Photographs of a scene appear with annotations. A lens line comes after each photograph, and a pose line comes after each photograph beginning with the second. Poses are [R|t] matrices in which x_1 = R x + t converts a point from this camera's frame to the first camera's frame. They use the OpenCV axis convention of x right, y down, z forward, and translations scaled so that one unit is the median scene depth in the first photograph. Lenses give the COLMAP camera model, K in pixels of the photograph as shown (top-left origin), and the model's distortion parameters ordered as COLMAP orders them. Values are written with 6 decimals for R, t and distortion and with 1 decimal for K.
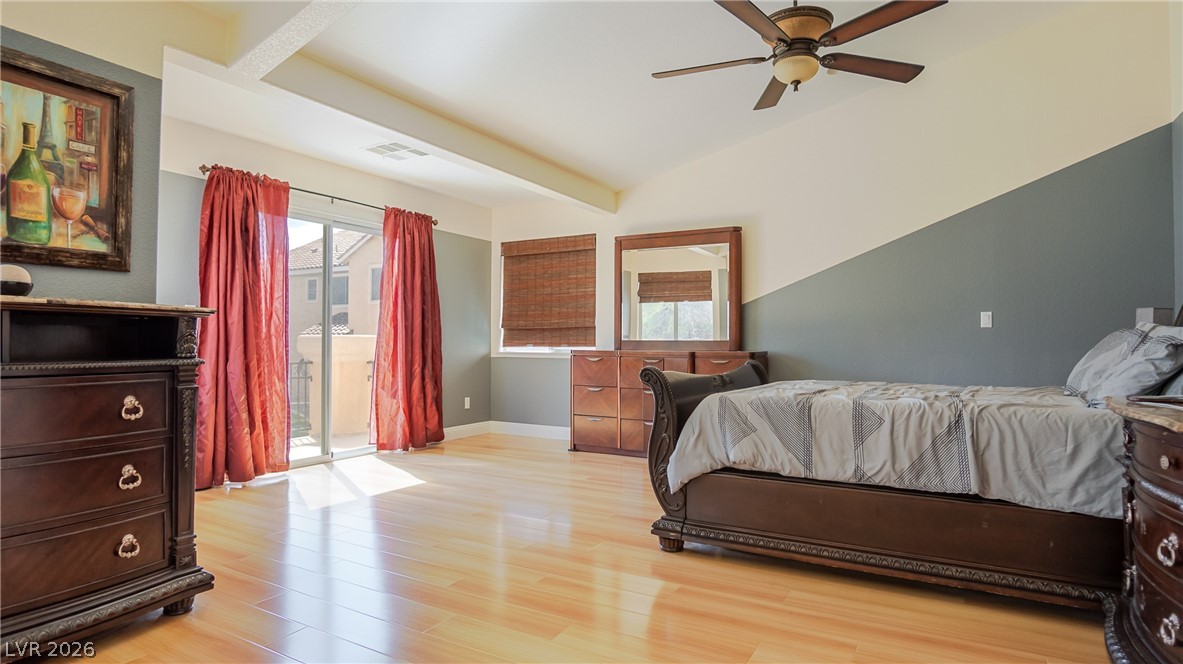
lens RADIAL K [[634.7, 0, 592.7], [0, 634.7, 335.9], [0, 0, 1]] dist [-0.038140, 0.011687]
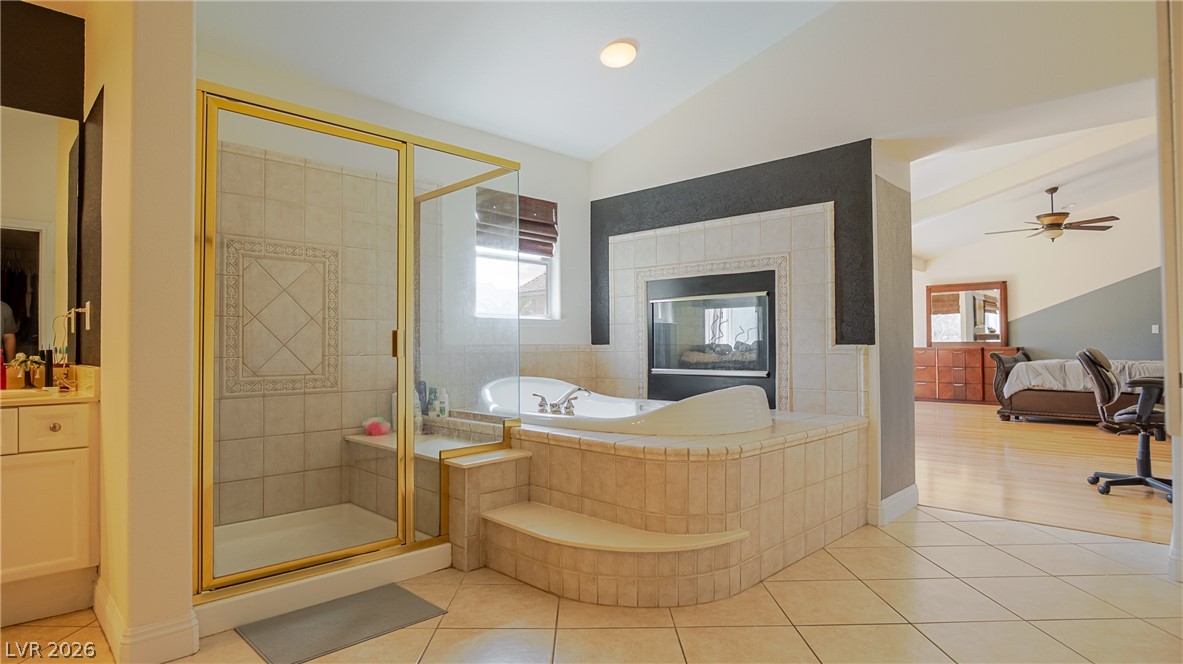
lens RADIAL K [[634.7, 0, 592.7], [0, 634.7, 335.9], [0, 0, 1]] dist [-0.038140, 0.011687]
pose [[0.970166, -0.014374, -0.242014, -0.405236], [0.013745, 0.999896, -0.004289, -0.014086], [0.242050, 0.000835, 0.970263, -0.873288]]
